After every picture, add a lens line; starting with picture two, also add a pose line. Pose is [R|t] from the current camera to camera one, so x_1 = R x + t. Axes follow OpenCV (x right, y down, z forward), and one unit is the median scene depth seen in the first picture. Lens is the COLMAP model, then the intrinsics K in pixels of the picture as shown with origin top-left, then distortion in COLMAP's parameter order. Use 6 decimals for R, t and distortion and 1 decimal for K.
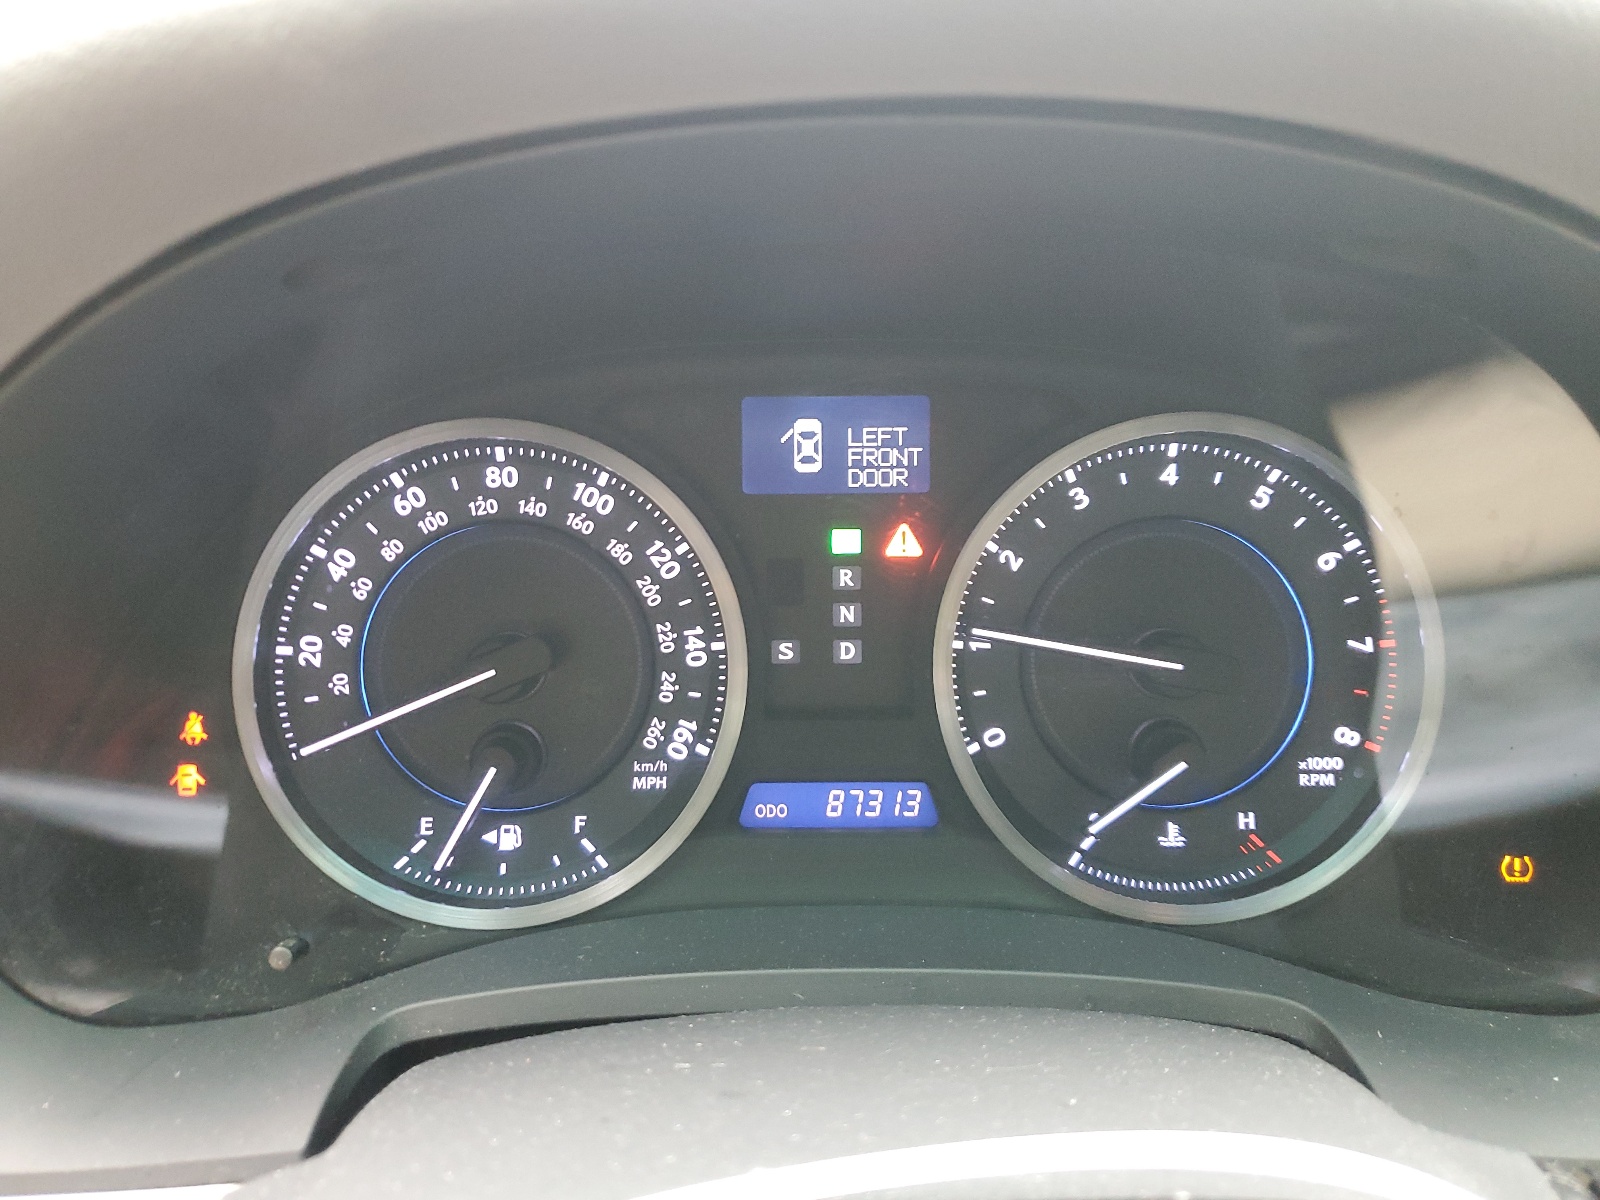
lens RADIAL K [[1340.2, 0, 799.2], [0, 1340.2, 600.9], [0, 0, 1]] dist [0.004139, -0.000747]
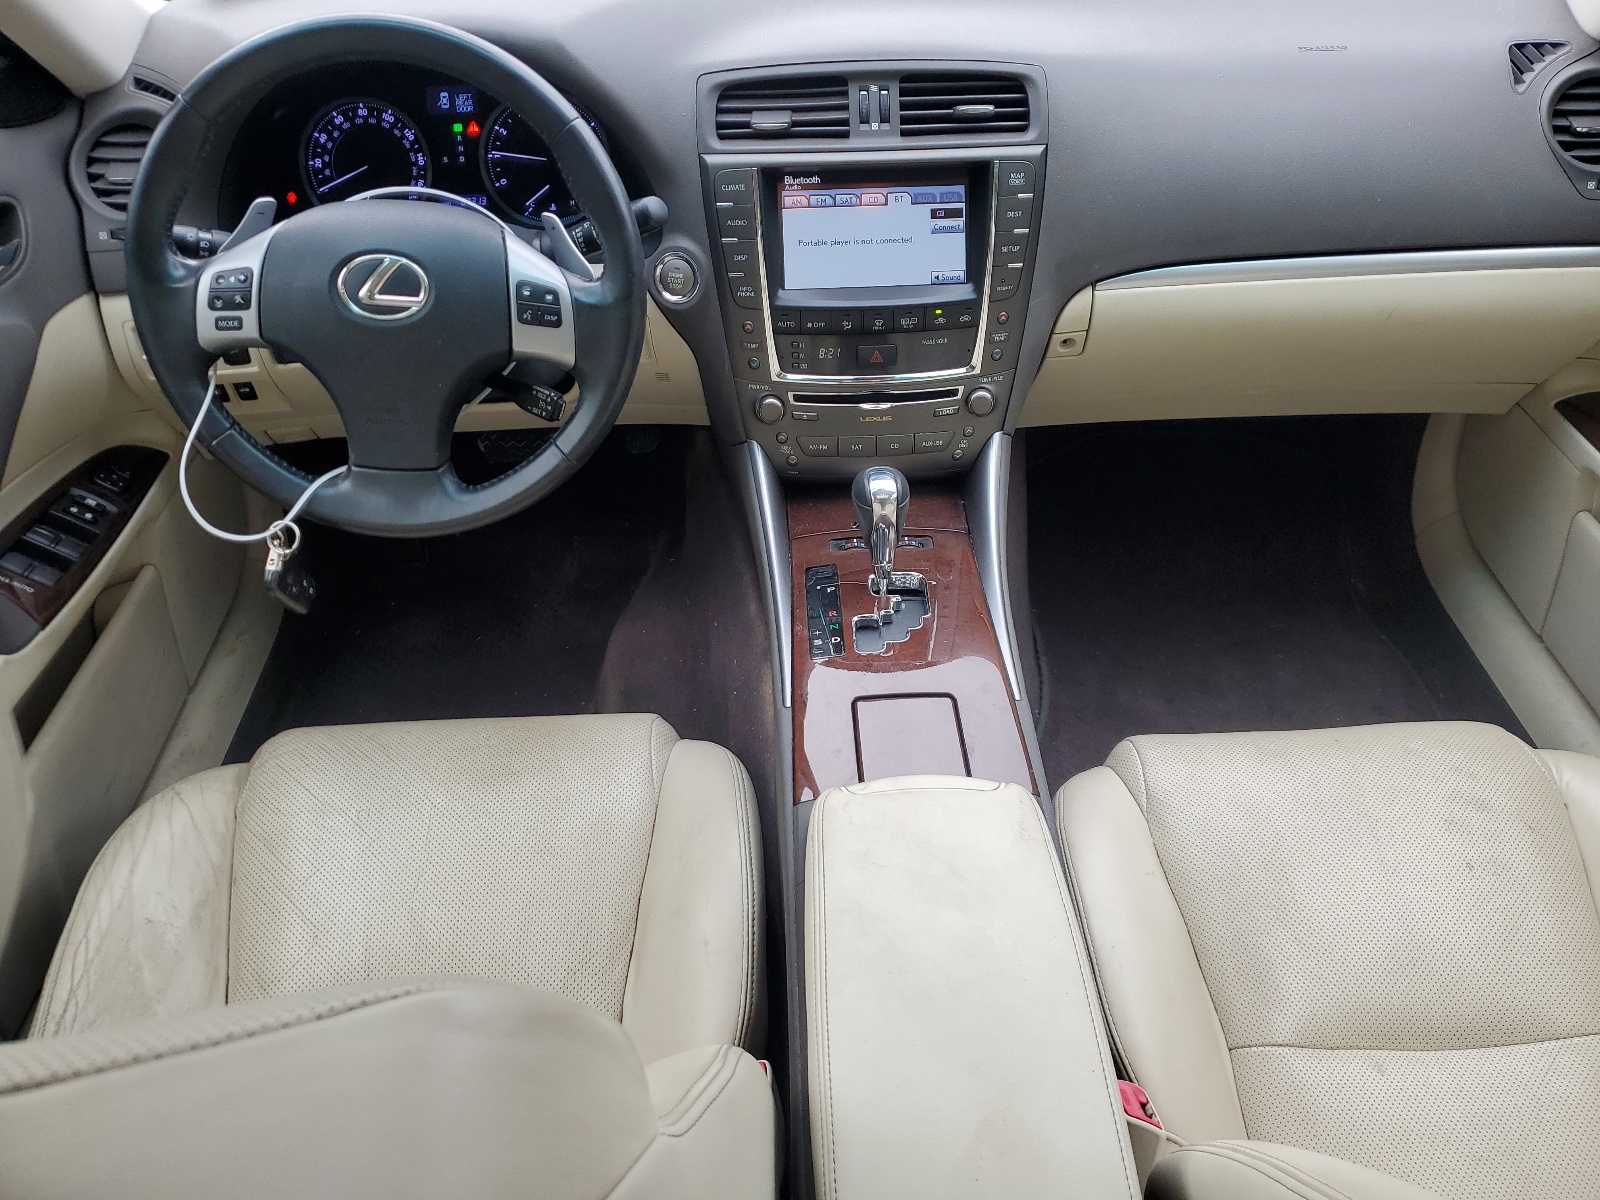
lens RADIAL K [[1340.2, 0, 800.2], [0, 1340.2, 599.3], [0, 0, 1]] dist [0.004139, -0.000747]
pose [[0.999551, -0.024622, -0.017067, 1.011325], [0.028889, 0.943014, 0.331497, -0.017070], [0.007932, -0.331841, 0.943302, -2.917974]]
